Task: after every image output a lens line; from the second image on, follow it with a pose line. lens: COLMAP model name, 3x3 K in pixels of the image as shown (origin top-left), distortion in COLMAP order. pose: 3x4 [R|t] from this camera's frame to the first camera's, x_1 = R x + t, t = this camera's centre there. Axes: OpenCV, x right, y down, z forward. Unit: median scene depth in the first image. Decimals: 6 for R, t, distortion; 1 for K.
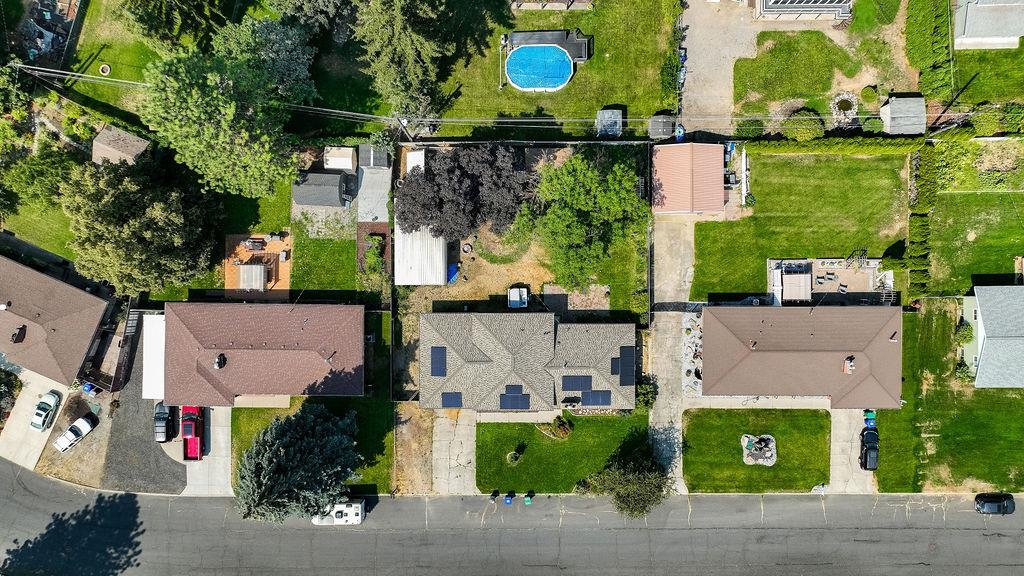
lens RADIAL K [[724.7, 0, 517.1], [0, 724.7, 288.1], [0, 0, 1]] dist [0.000537, 0.004694]
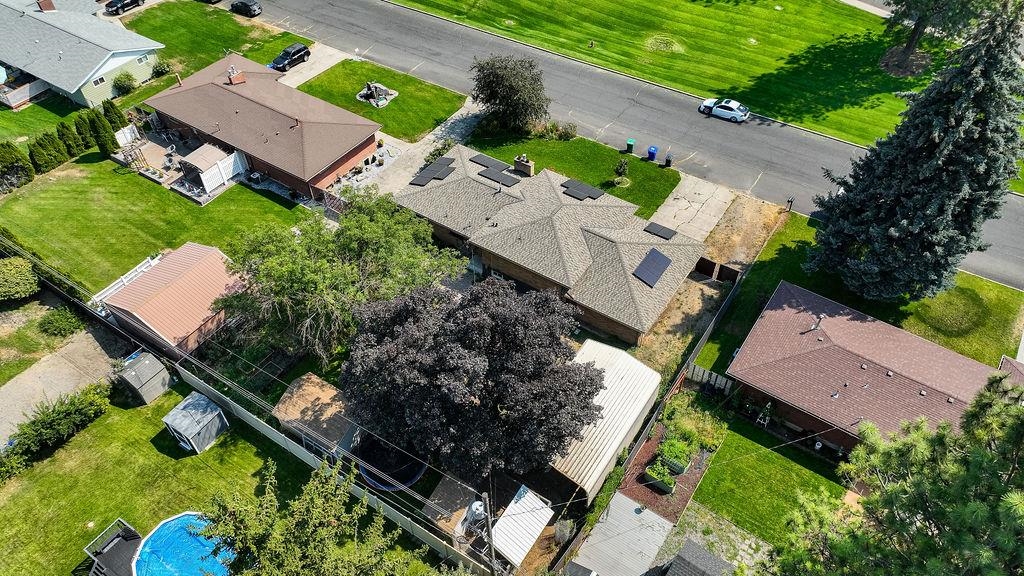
lens RADIAL K [[724.7, 0, 517.1], [0, 724.7, 288.1], [0, 0, 1]] dist [0.000537, 0.004694]
pose [[-0.831604, -0.394016, 0.391390, -0.262255], [0.555134, -0.610267, 0.565155, -0.340082], [0.016172, 0.687259, 0.726232, 0.511344]]
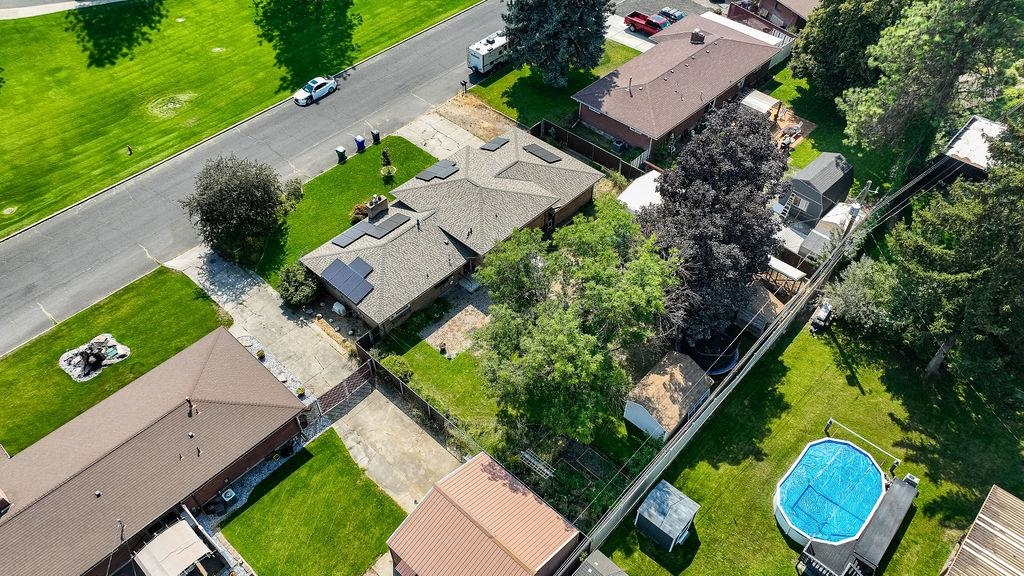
lens RADIAL K [[724.7, 0, 517.1], [0, 724.7, 288.1], [0, 0, 1]] dist [0.000537, 0.004694]
pose [[-0.679828, 0.540452, -0.495728, 0.364221], [-0.733372, -0.500825, 0.459718, -0.301232], [0.000182, 0.676082, 0.736827, 0.501728]]
